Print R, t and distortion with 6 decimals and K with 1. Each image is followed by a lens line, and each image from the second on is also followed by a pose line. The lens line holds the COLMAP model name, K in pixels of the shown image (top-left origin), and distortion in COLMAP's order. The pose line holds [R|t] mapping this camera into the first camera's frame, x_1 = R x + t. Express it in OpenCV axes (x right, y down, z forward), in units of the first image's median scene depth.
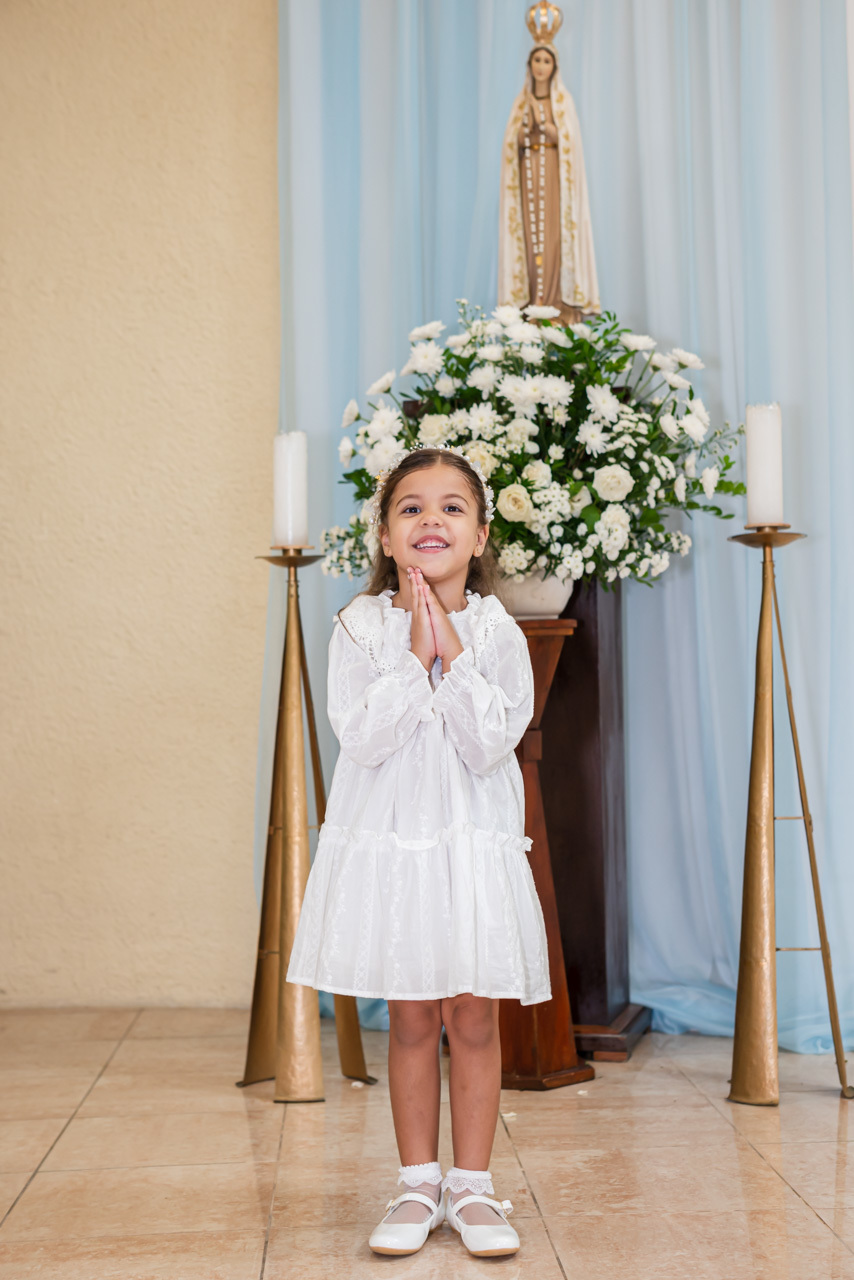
lens RADIAL K [[1825.2, 0, 429.9], [0, 1825.2, 620.8], [0, 0, 1]] dist [0.030218, 0.000000]
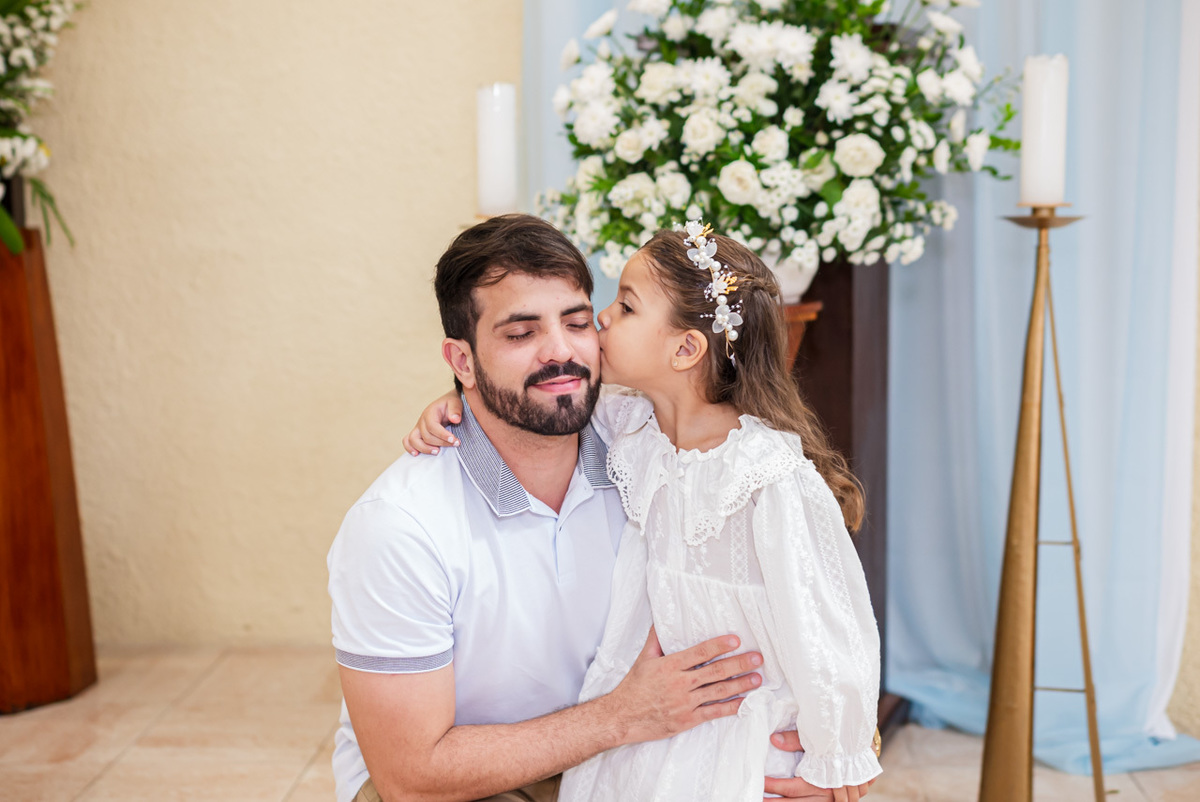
lens RADIAL K [[1711.2, 0, 623.8], [0, 1711.2, 358.8], [0, 0, 1]] dist [0.030218, 0.000000]
pose [[0.994331, 0.018831, -0.104645, 0.075165], [-0.002762, 0.988434, 0.151624, -0.100585], [0.106290, -0.150475, 0.982883, 0.186666]]
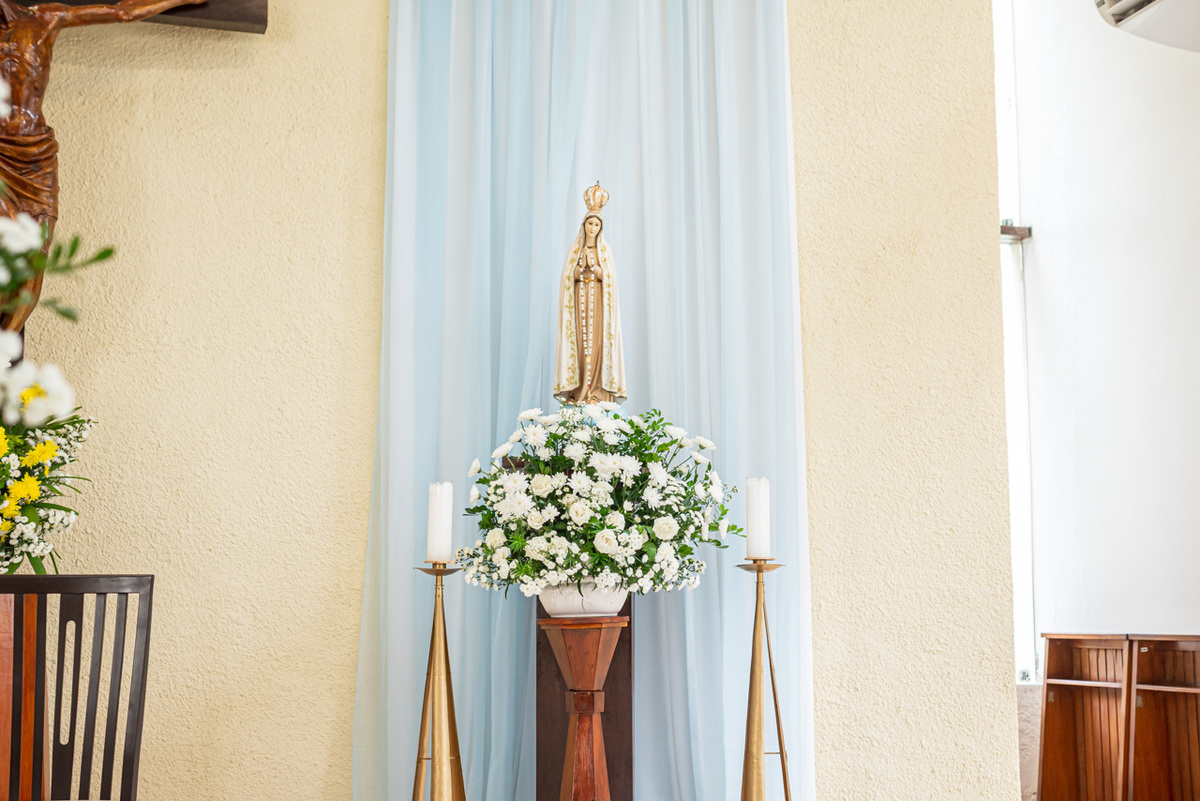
lens RADIAL K [[1711.2, 0, 572.3], [0, 1711.2, 402.2], [0, 0, 1]] dist [0.030218, 0.000000]
pose [[0.976727, 0.044164, 0.209889, -0.271812], [-0.027522, 0.996288, -0.081560, -0.060567], [-0.212712, 0.073886, 0.974318, -0.364045]]
